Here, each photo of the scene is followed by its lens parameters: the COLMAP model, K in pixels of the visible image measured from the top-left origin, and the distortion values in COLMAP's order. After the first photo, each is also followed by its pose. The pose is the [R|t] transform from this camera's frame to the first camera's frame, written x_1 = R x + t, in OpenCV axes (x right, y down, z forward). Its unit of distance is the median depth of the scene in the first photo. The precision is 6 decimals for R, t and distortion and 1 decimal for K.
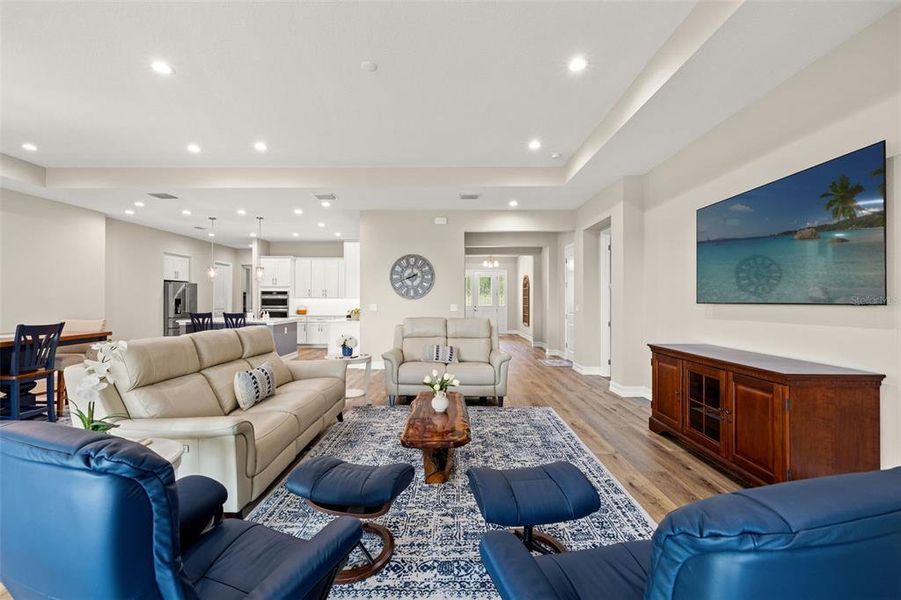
lens RADIAL K [[383.3, 0, 447.8], [0, 383.3, 303.6], [0, 0, 1]] dist [0.000397, 0.000363]
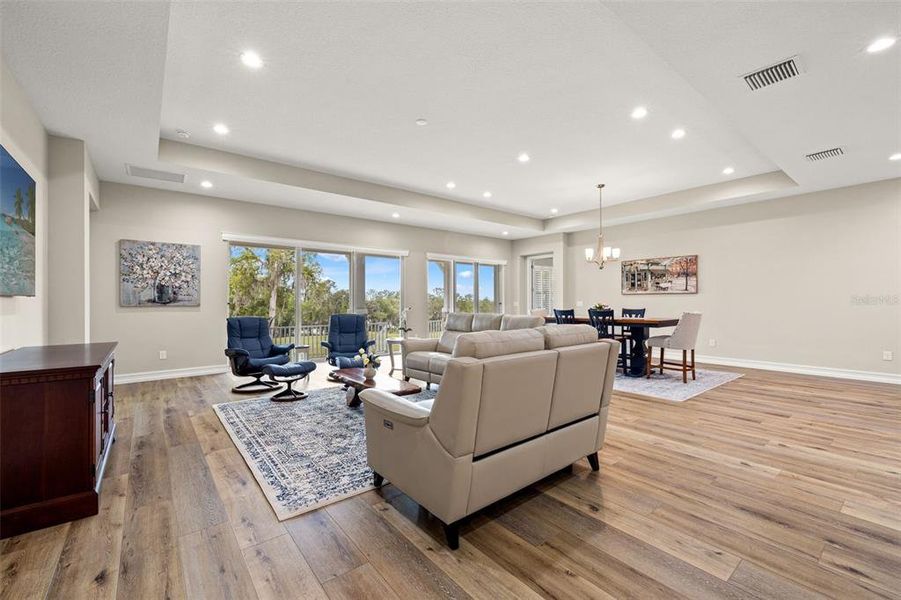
lens RADIAL K [[383.3, 0, 451.5], [0, 383.3, 295.0], [0, 0, 1]] dist [0.000397, 0.000363]
pose [[-0.768510, -0.008615, -0.639779, 0.203143], [-0.001453, 0.999930, -0.011720, 0.003306], [0.639836, -0.008077, -0.768469, 0.735601]]
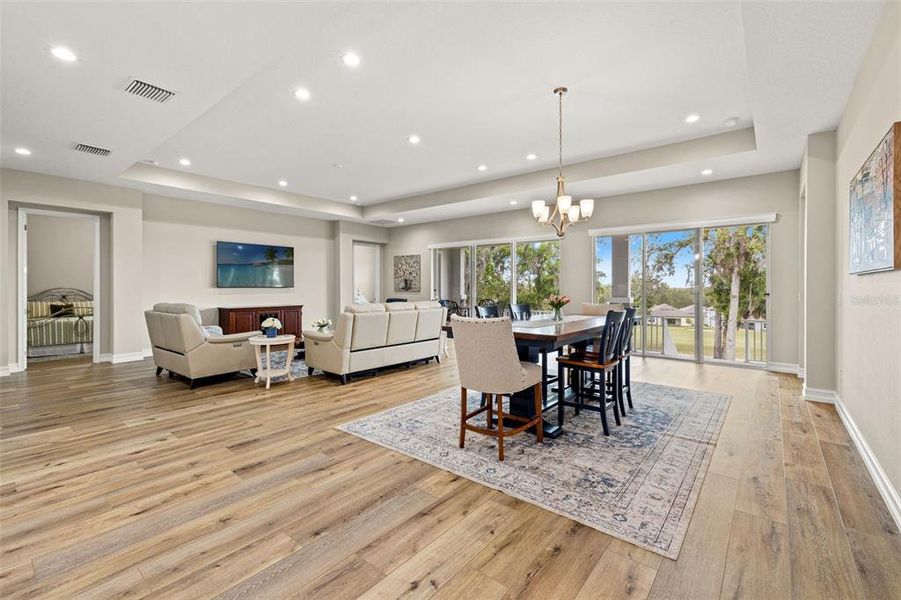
lens RADIAL K [[392.1, 0, 446.3], [0, 392.1, 288.9], [0, 0, 1]] dist [0.000989, 0.000633]
pose [[-0.779082, -0.002367, 0.626917, -0.660079], [0.006322, 0.999912, 0.011632, -0.004391], [-0.626890, 0.013025, -0.778999, 0.773052]]
